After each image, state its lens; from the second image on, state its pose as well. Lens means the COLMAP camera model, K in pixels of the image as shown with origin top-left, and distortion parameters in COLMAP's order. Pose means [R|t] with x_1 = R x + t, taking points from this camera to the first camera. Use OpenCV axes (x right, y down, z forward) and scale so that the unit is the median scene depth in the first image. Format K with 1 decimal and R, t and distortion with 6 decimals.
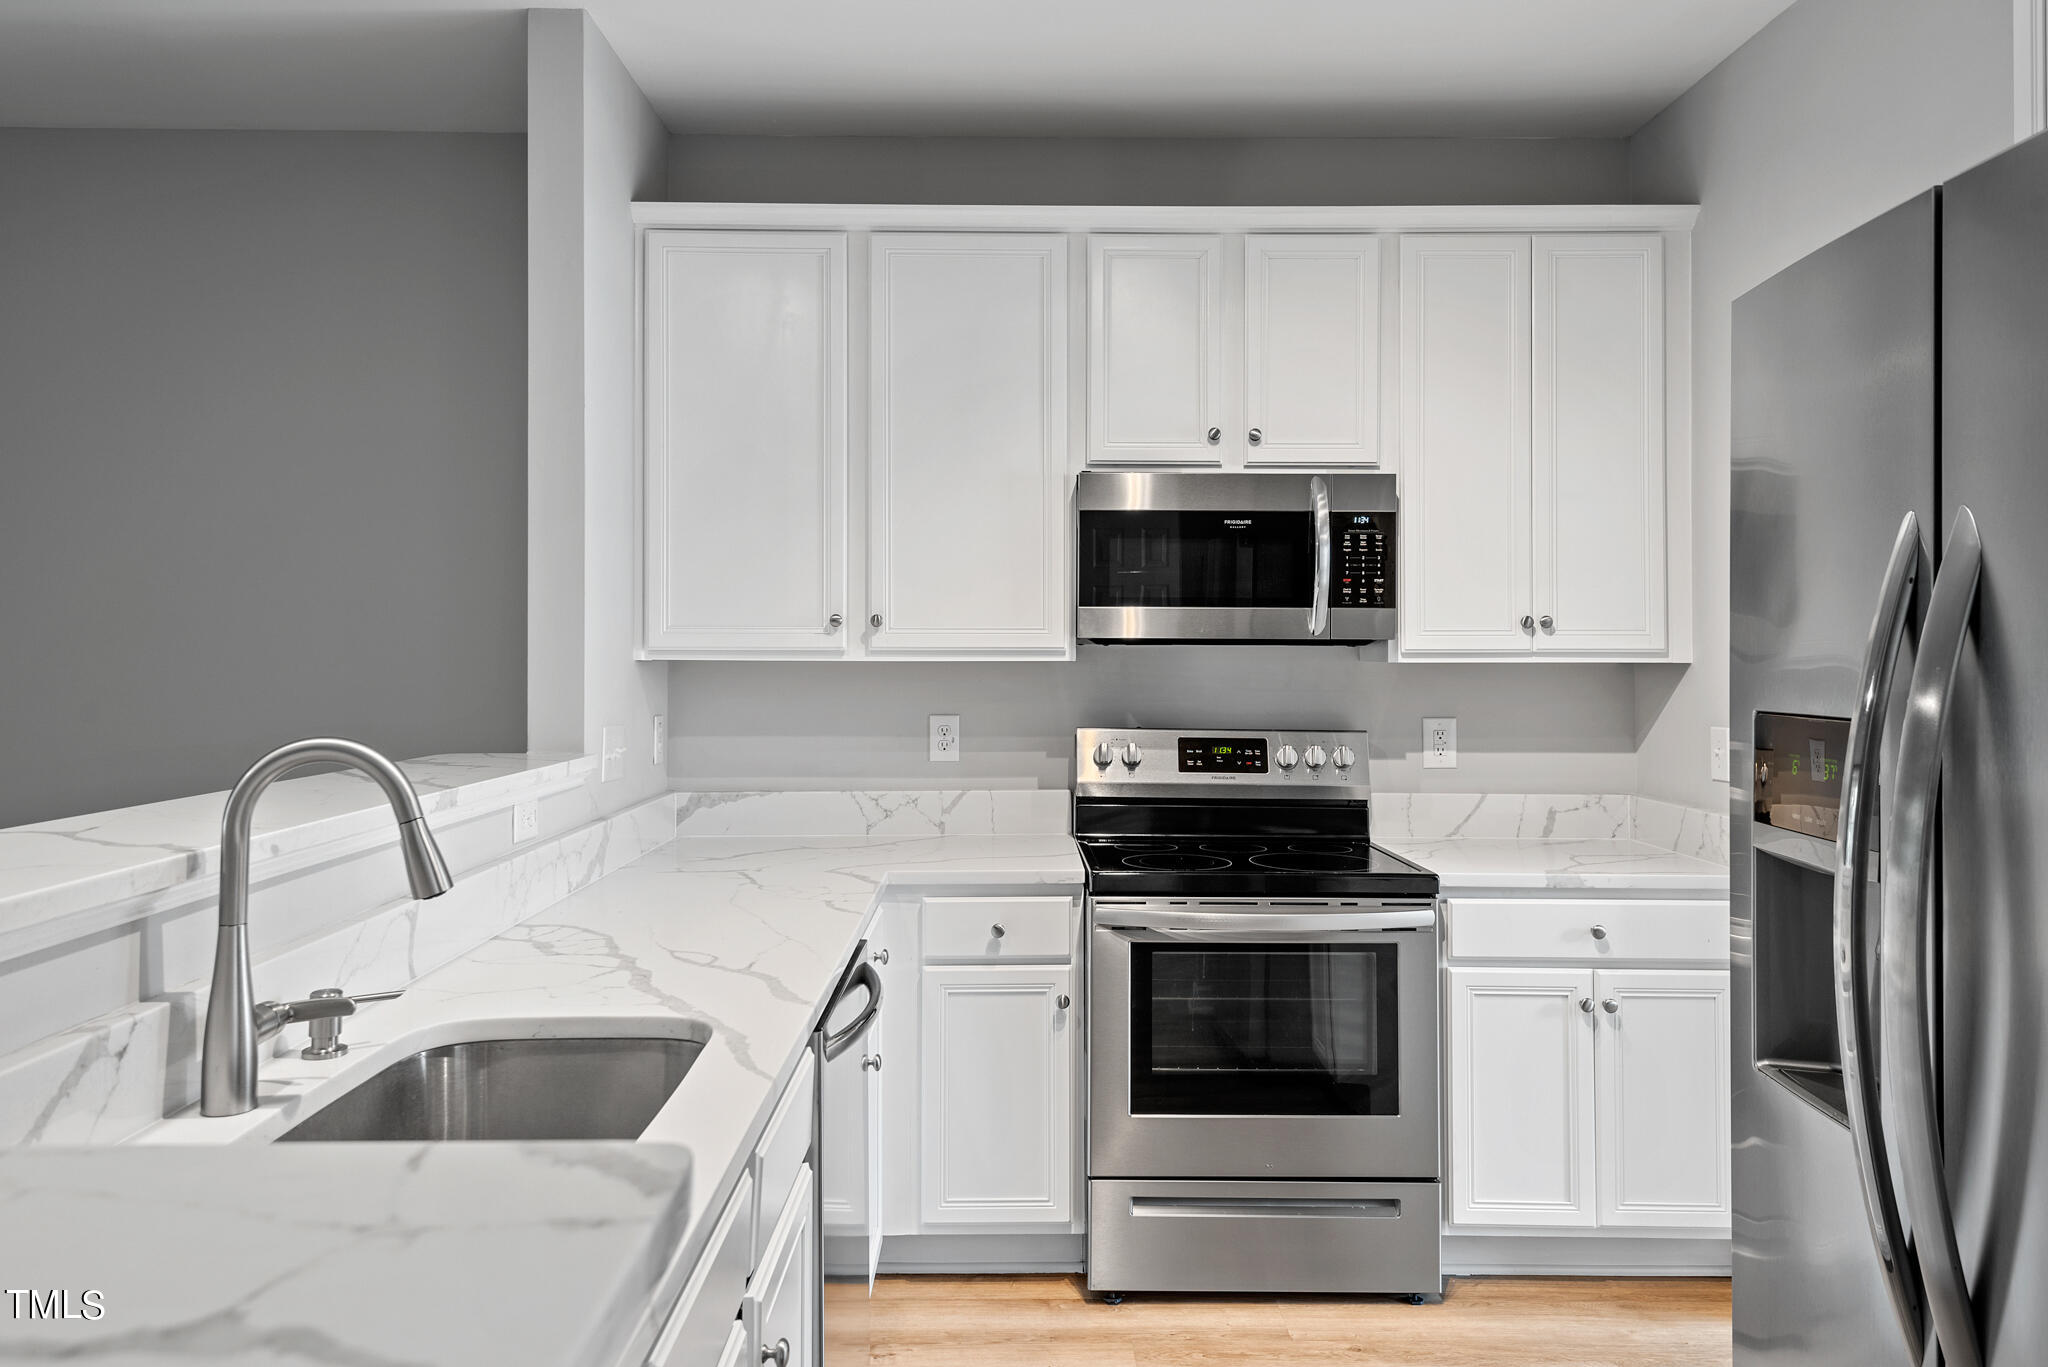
lens RADIAL K [[1405.3, 0, 1021.2], [0, 1405.3, 619.5], [0, 0, 1]] dist [0.024426, -0.002716]
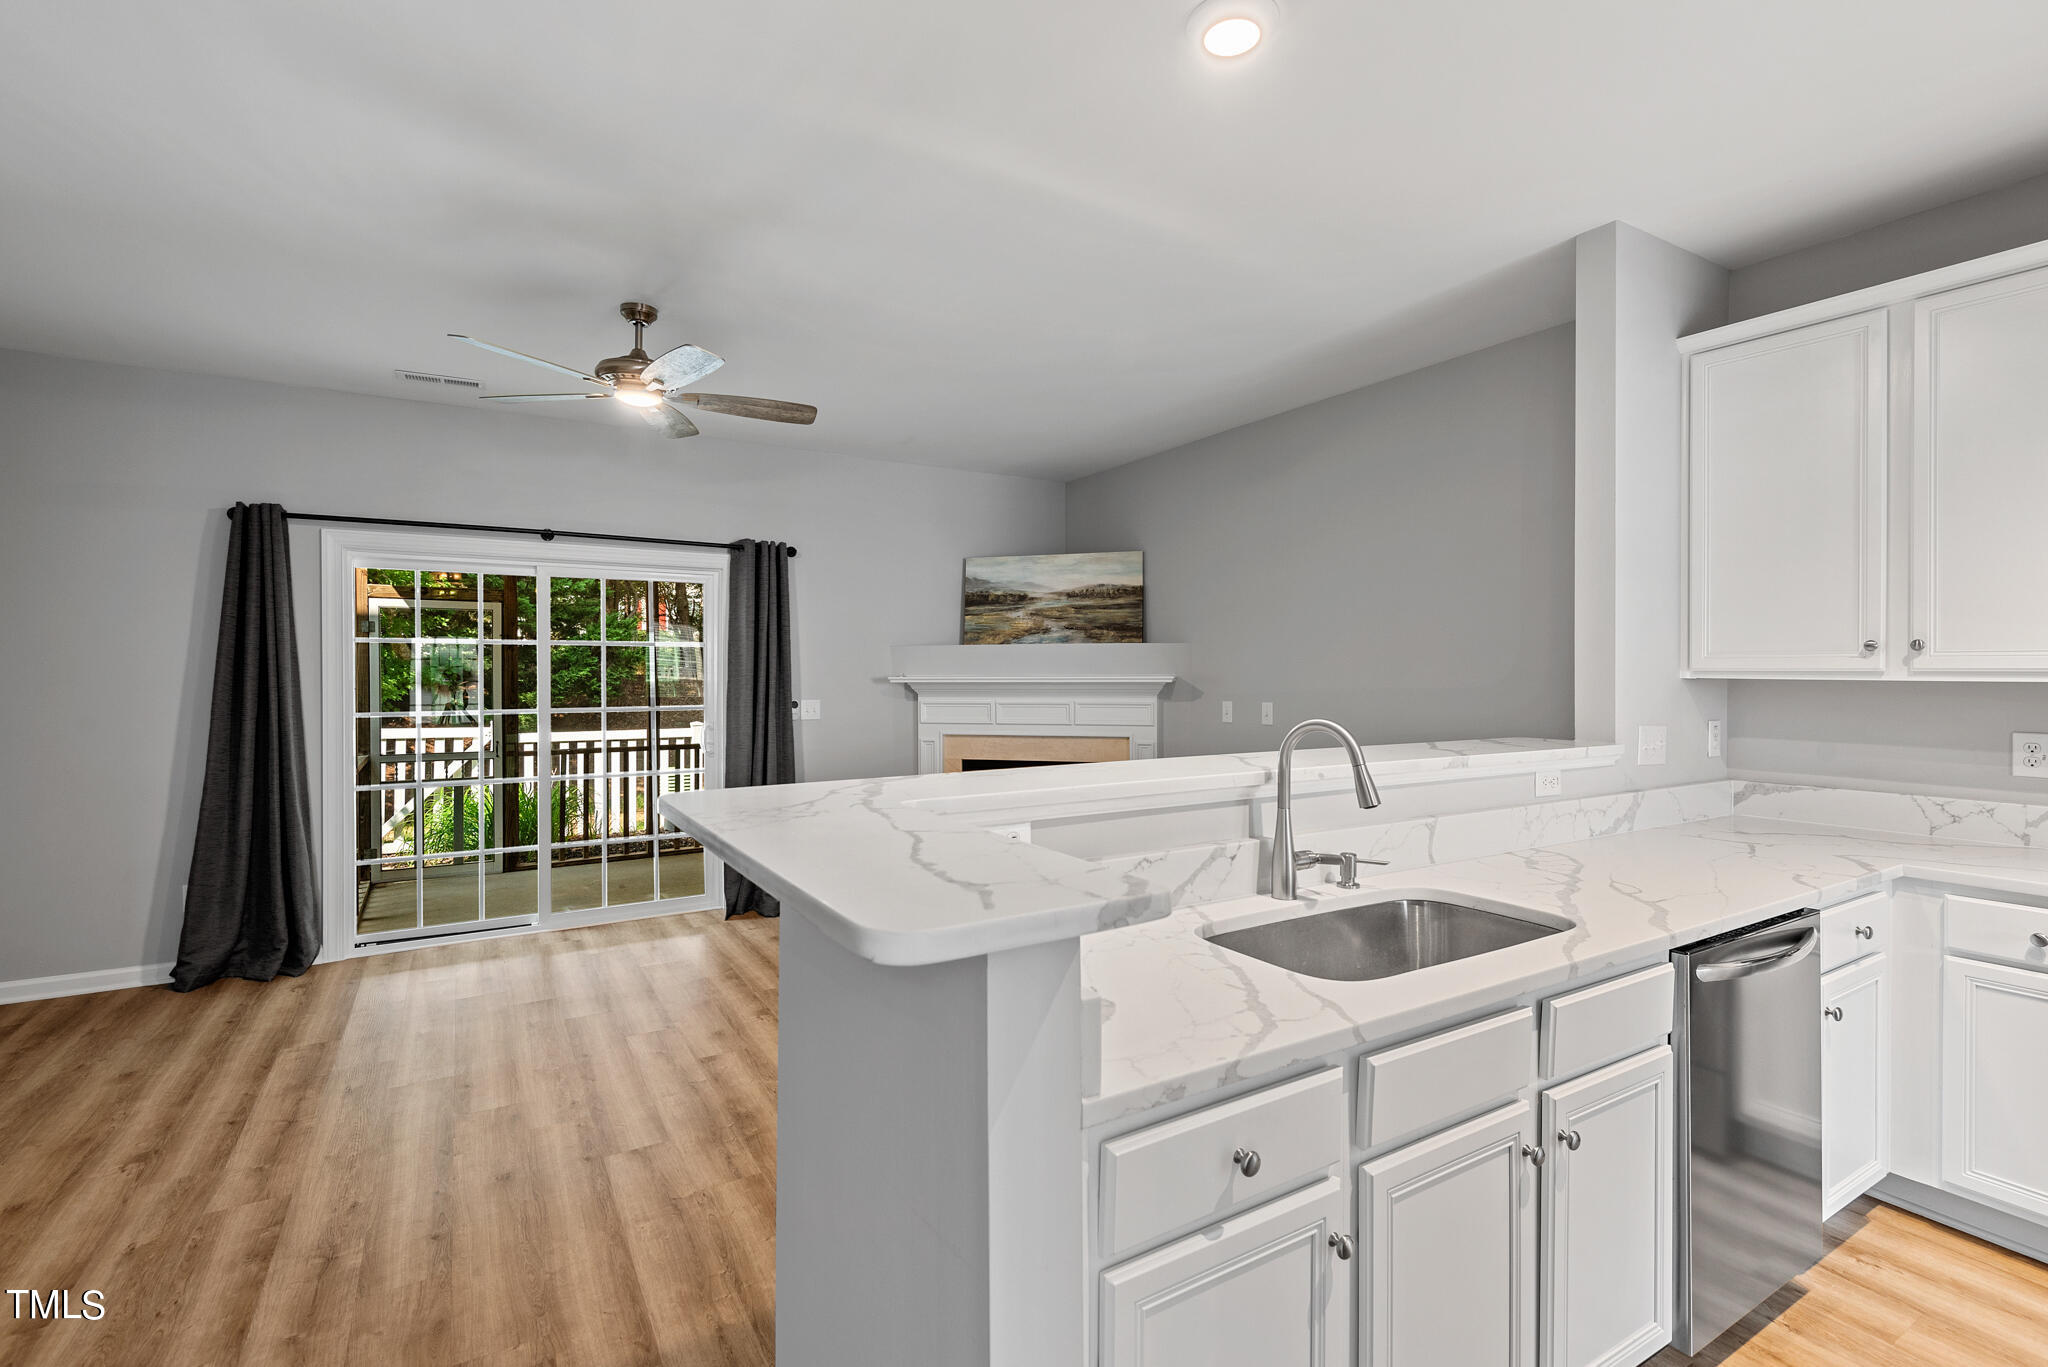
lens RADIAL K [[926.6, 0, 1024.0], [0, 926.6, 675.4], [0, 0, 1]] dist [0.027645, -0.011215]
pose [[0.511809, 0.005943, -0.859079, 0.179024], [0.021358, 0.999579, 0.019640, -0.005261], [0.858834, -0.028400, 0.511466, -0.003025]]
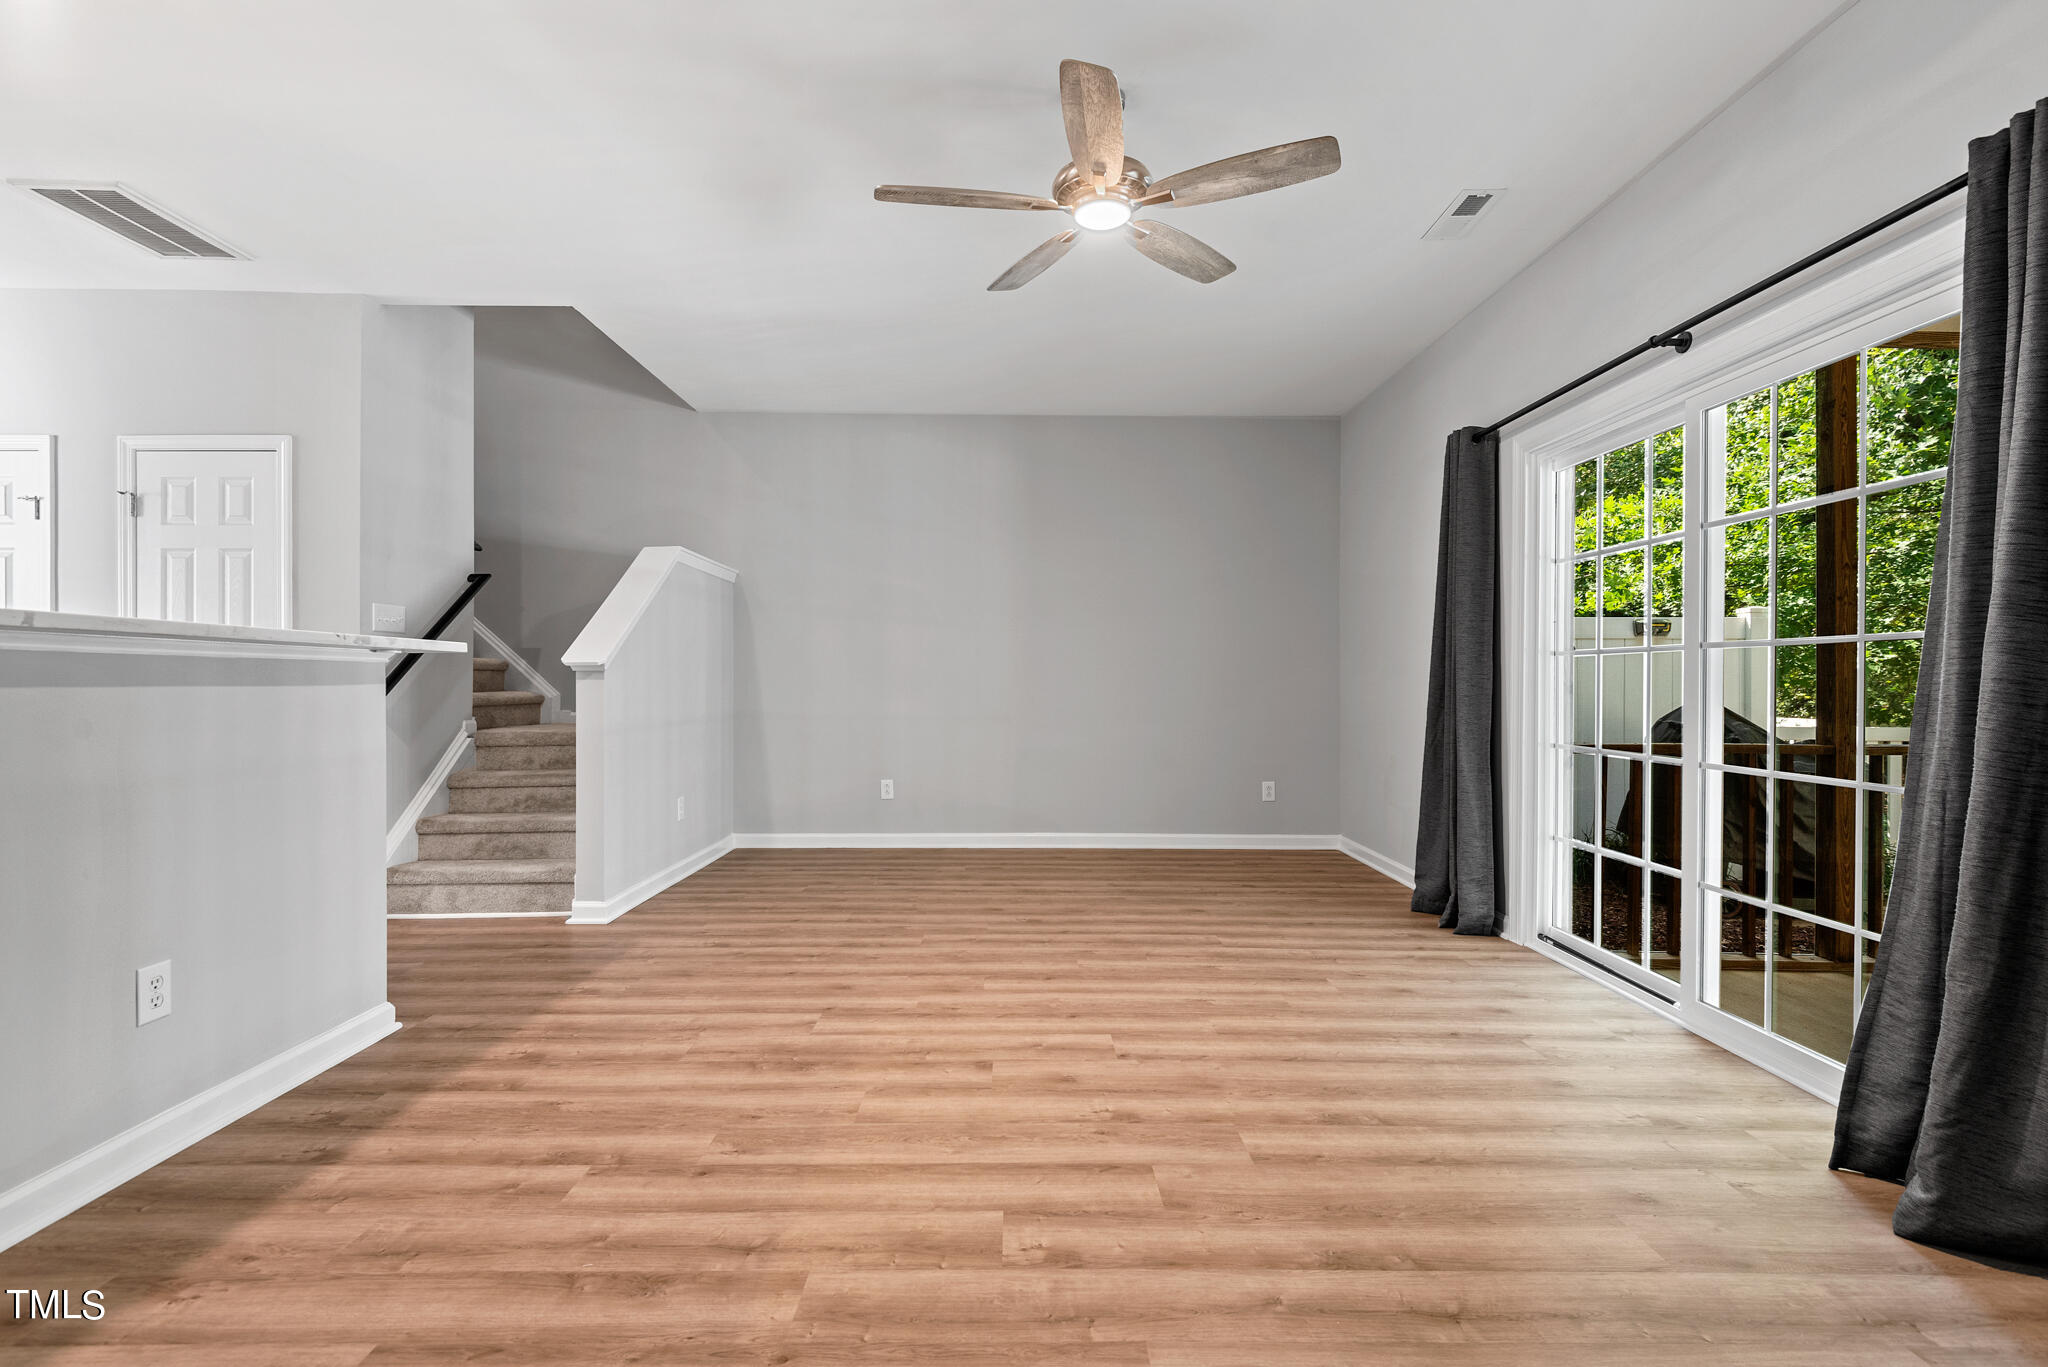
lens RADIAL K [[926.6, 0, 1029.8], [0, 926.6, 676.5], [0, 0, 1]] dist [0.027645, -0.011215]
pose [[-0.999893, -0.005420, -0.013554, -0.866396], [-0.005018, 0.999550, -0.029570, 0.119883], [0.013708, -0.029499, -0.999471, 0.973689]]
